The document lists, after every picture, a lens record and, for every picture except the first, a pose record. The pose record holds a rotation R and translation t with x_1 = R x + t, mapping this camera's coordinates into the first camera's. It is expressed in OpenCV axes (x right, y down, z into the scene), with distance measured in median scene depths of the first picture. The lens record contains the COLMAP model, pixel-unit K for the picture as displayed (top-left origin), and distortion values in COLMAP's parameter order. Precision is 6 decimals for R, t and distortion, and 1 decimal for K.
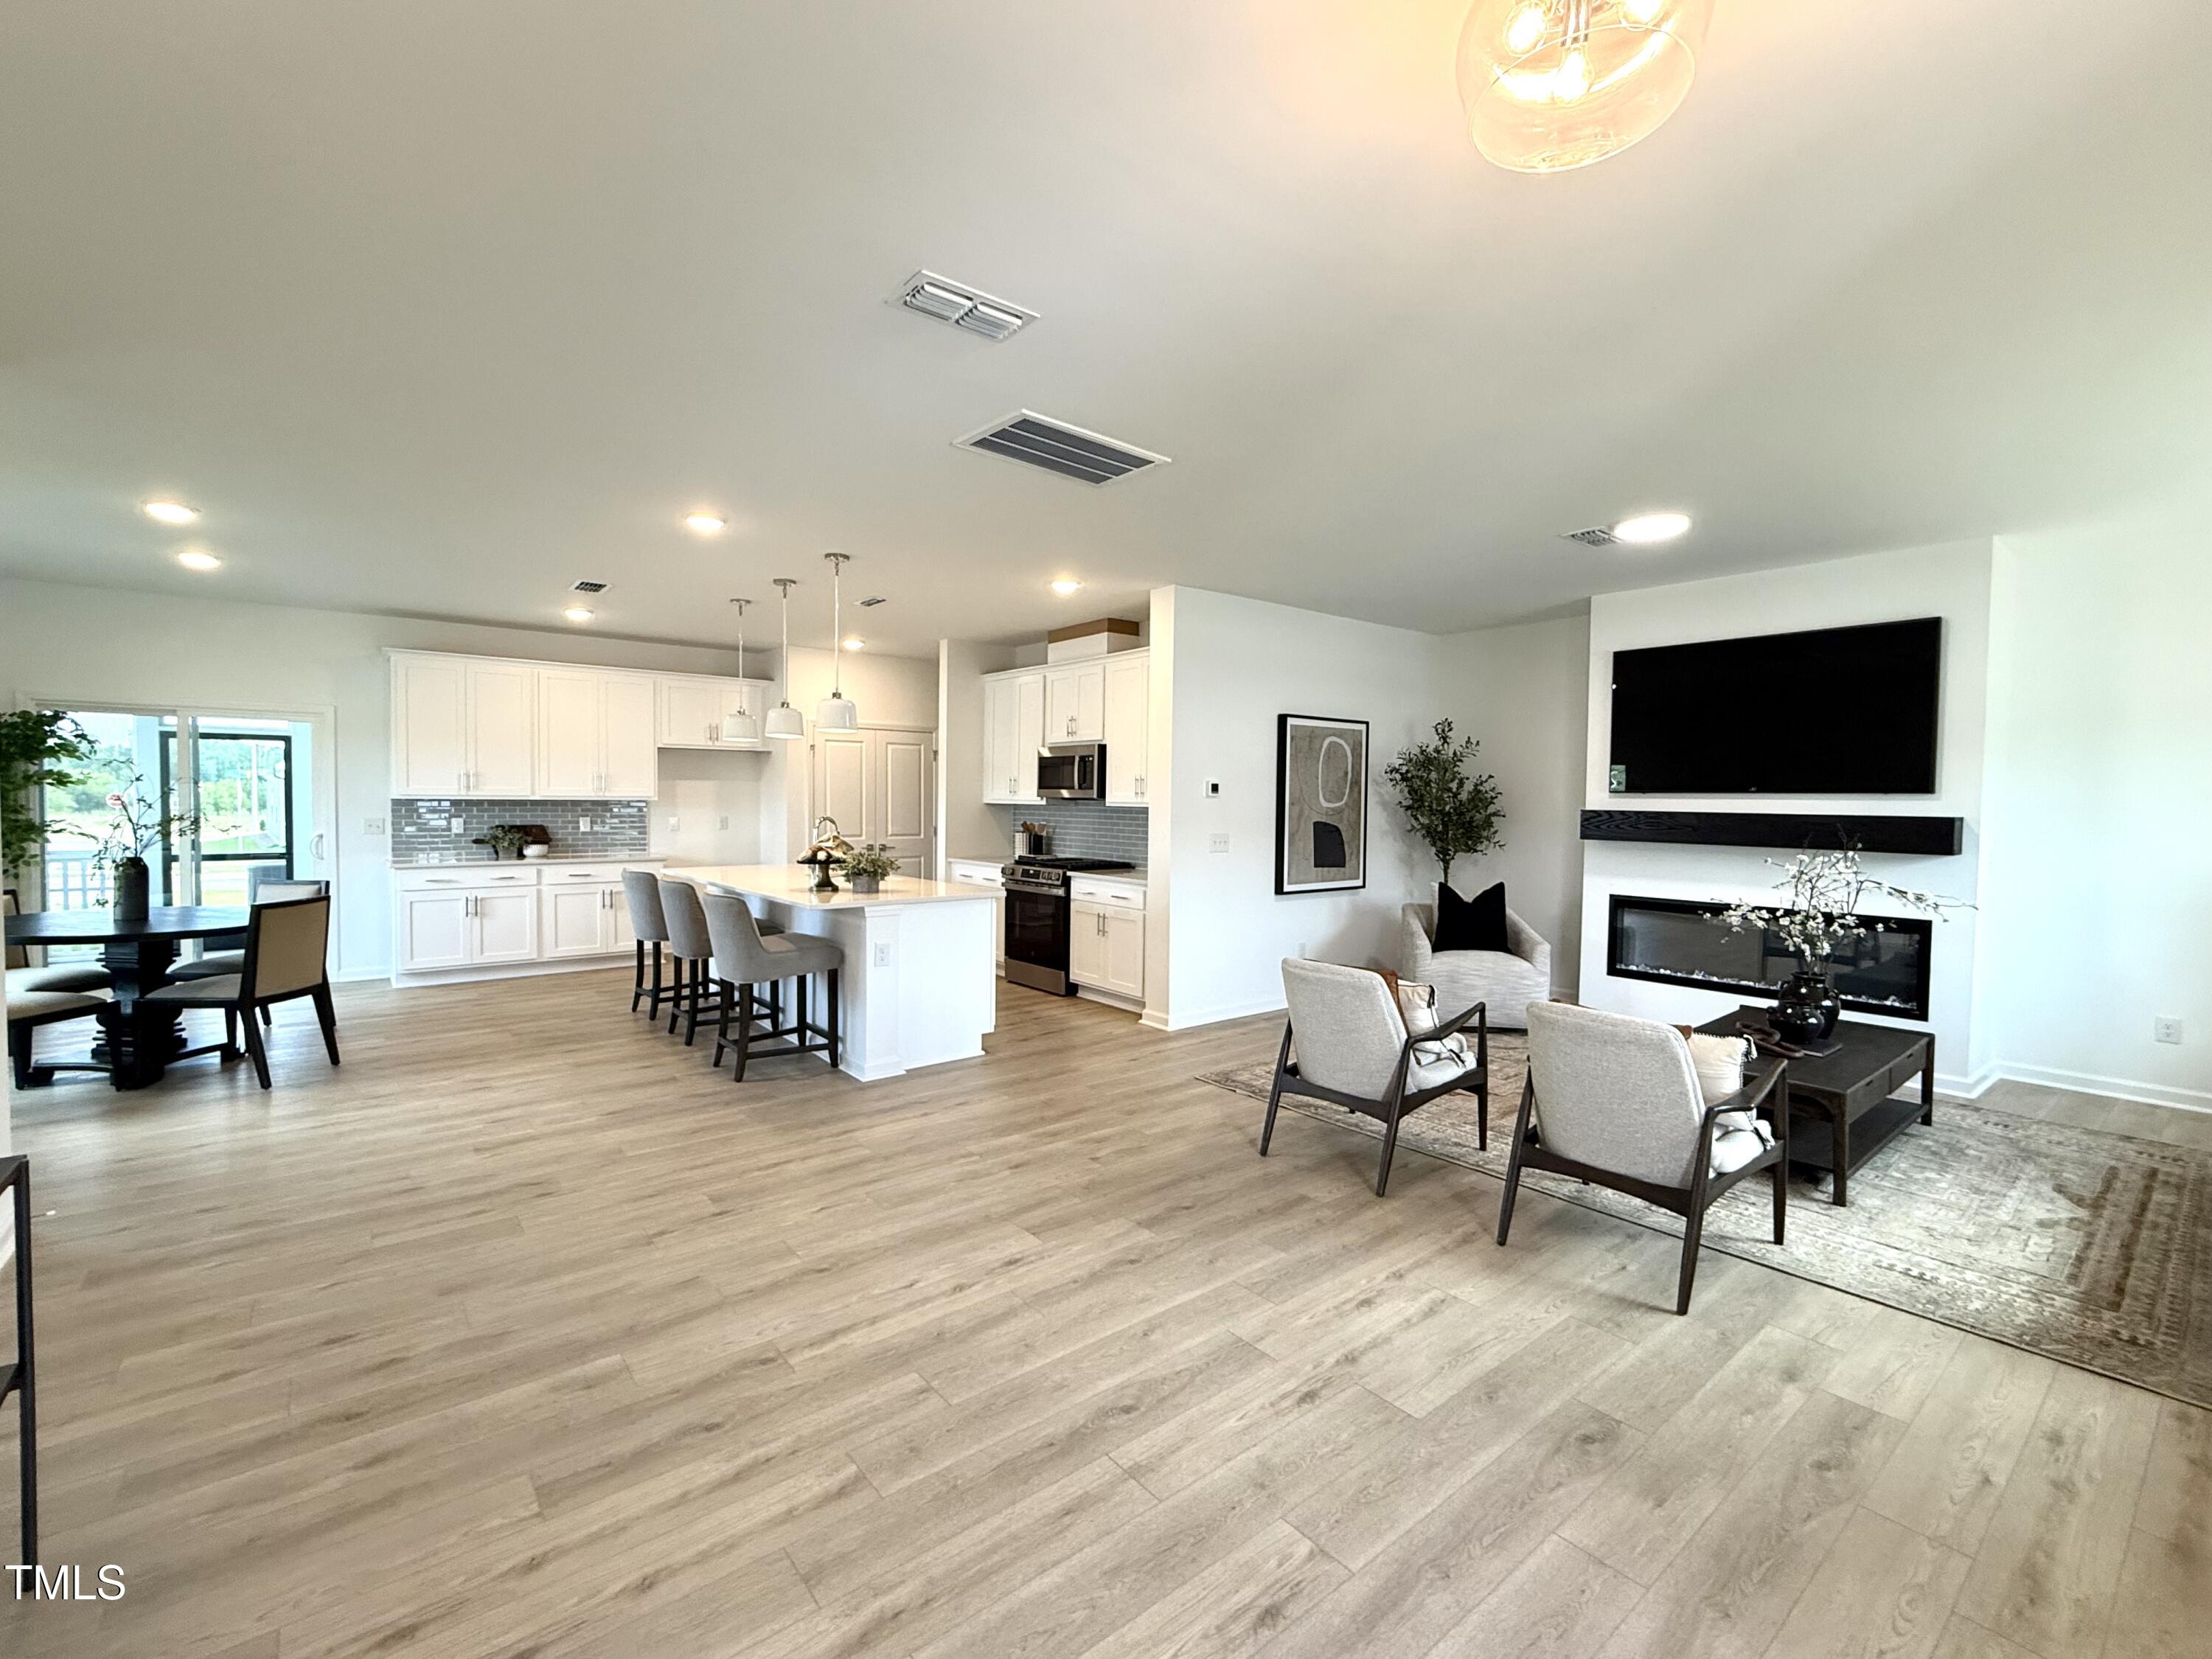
lens RADIAL K [[962.5, 0, 1107.9], [0, 962.5, 827.3], [0, 0, 1]] dist [-0.001830, 0.001645]
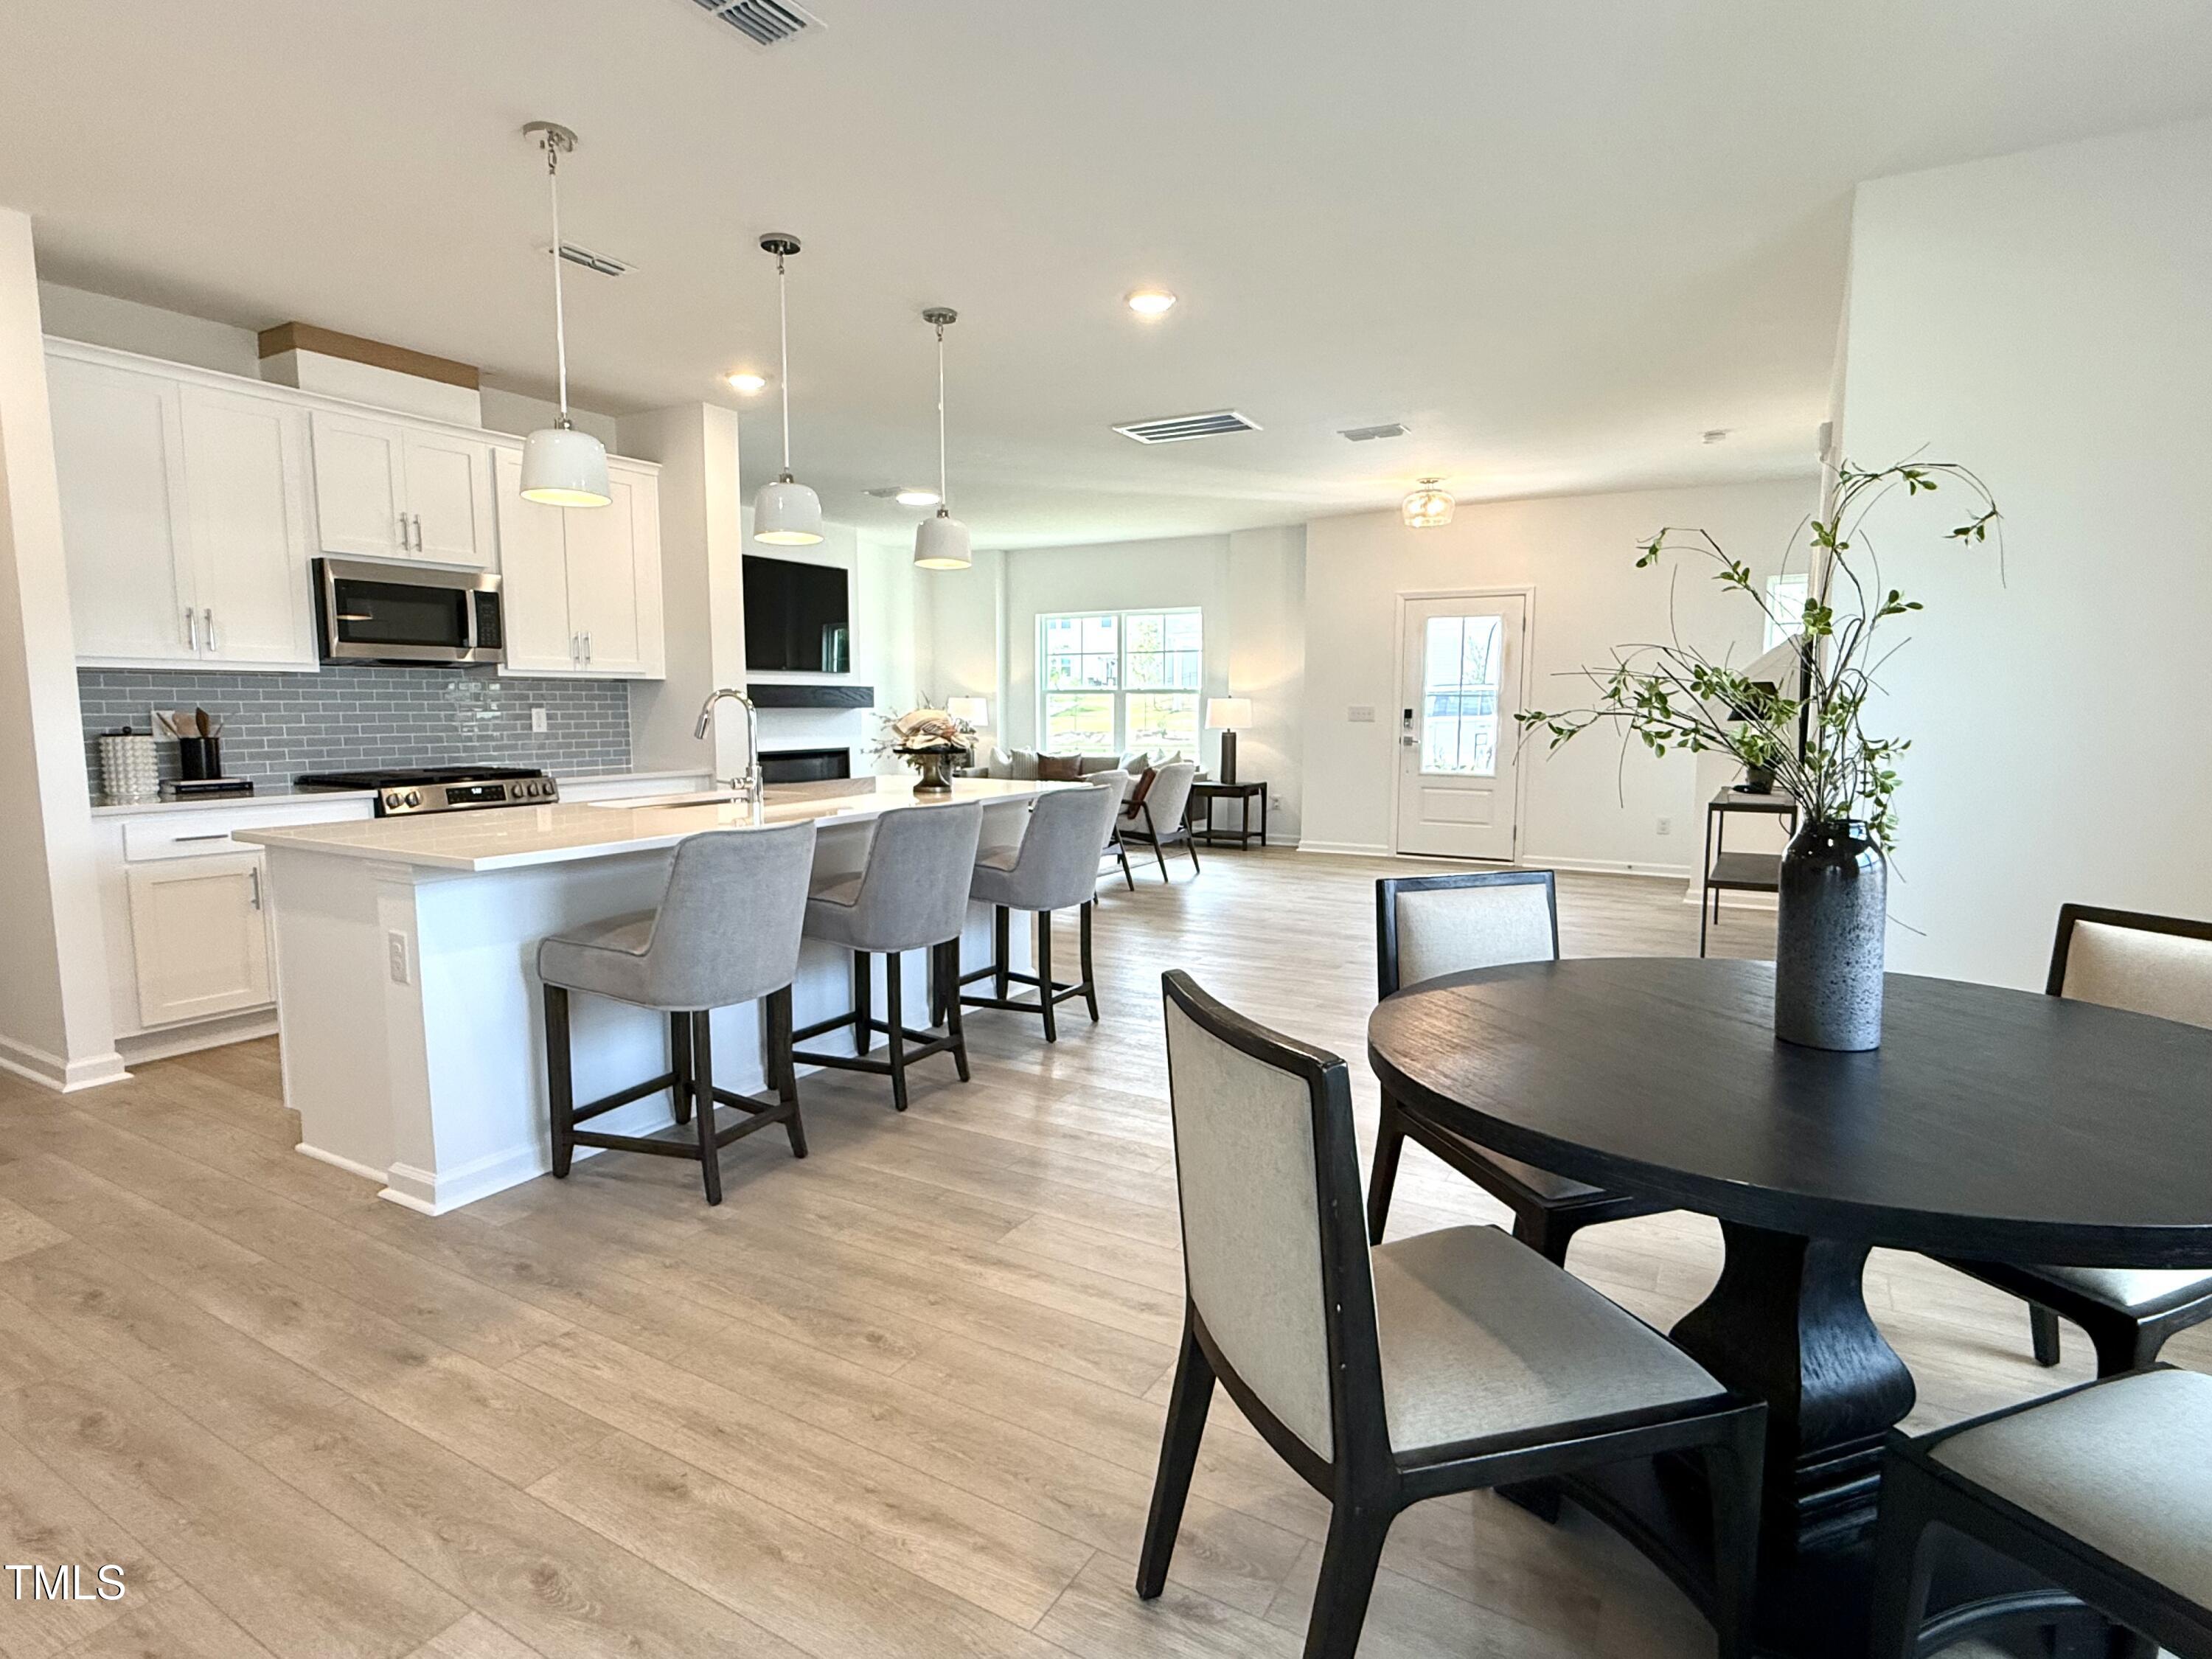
lens RADIAL K [[1154.2, 0, 1097.4], [0, 1154.2, 829.6], [0, 0, 1]] dist [-0.000679, 0.002096]
pose [[-0.353581, -0.112765, 0.928582, -1.466544], [0.026253, 0.991120, 0.130356, -0.018361], [-0.935035, 0.070469, -0.347481, 1.544949]]
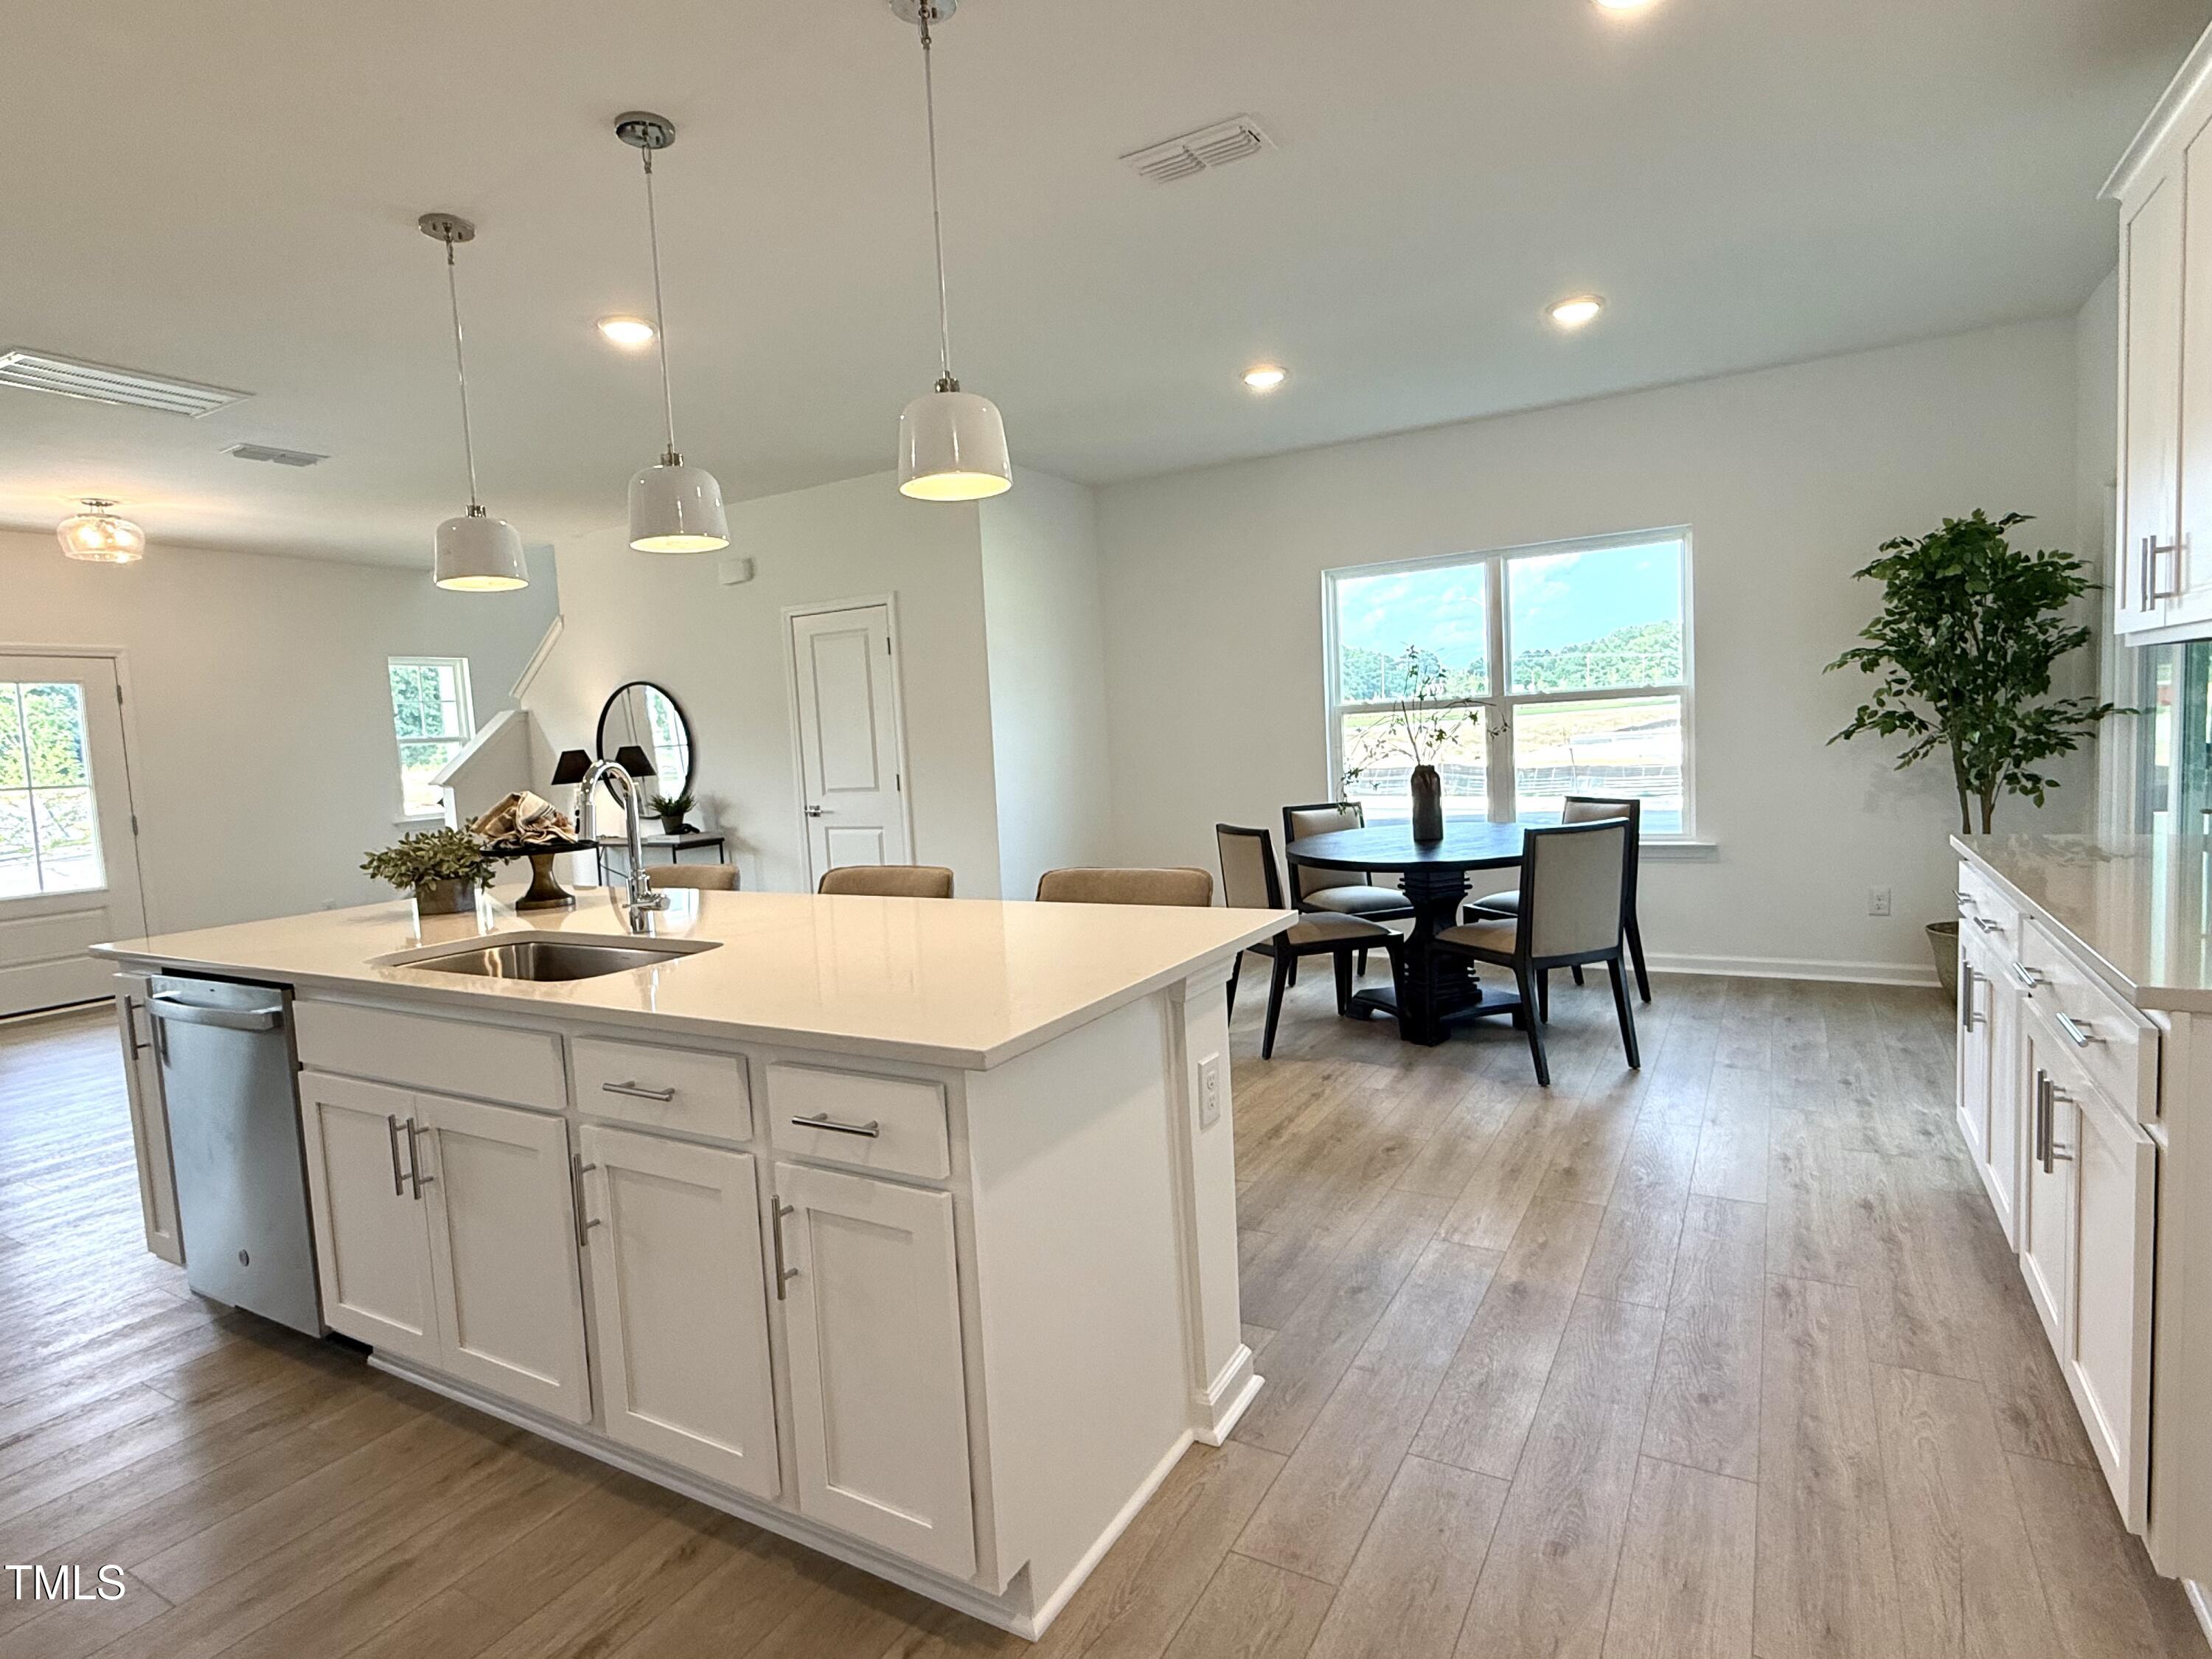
lens RADIAL K [[1154.2, 0, 1108.9], [0, 1154.2, 828.7], [0, 0, 1]] dist [-0.000679, 0.002096]
pose [[-0.933033, 0.070428, -0.352831, -0.469050], [0.033344, 0.993360, 0.110109, -0.038473], [0.358243, 0.090970, -0.929186, 2.157046]]
